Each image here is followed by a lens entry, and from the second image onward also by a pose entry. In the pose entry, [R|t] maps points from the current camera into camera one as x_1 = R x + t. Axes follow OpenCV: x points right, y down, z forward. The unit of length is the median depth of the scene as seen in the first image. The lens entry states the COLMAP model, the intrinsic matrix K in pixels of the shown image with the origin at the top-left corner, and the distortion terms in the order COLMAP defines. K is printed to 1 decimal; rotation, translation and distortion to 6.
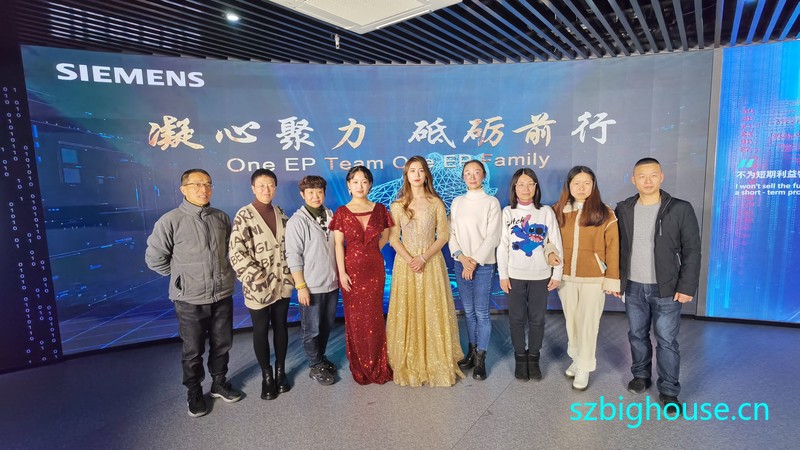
lens RADIAL K [[400.4, 0, 398.5], [0, 400.4, 223.2], [0, 0, 1]] dist [-0.002522, 0.000954]
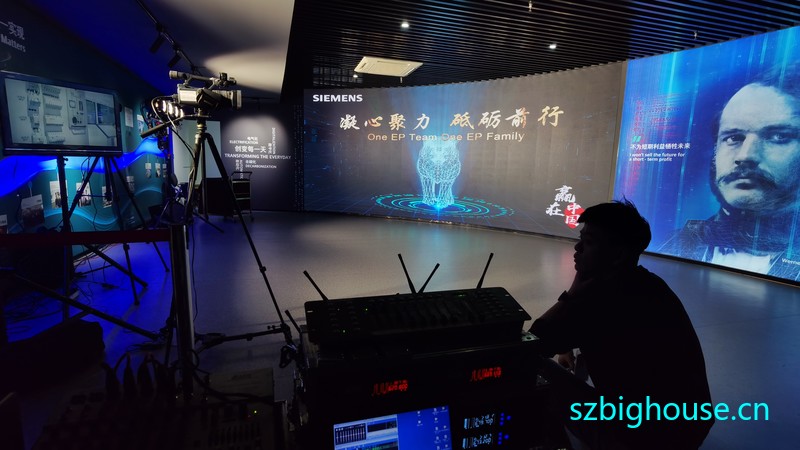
lens RADIAL K [[400.4, 0, 402.5], [0, 400.4, 225.0], [0, 0, 1]] dist [-0.002522, 0.000954]
pose [[0.810238, 0.135879, -0.570133, 1.031188], [-0.120088, 0.990605, 0.065428, 0.164334], [0.573667, 0.015453, 0.818943, -0.665076]]
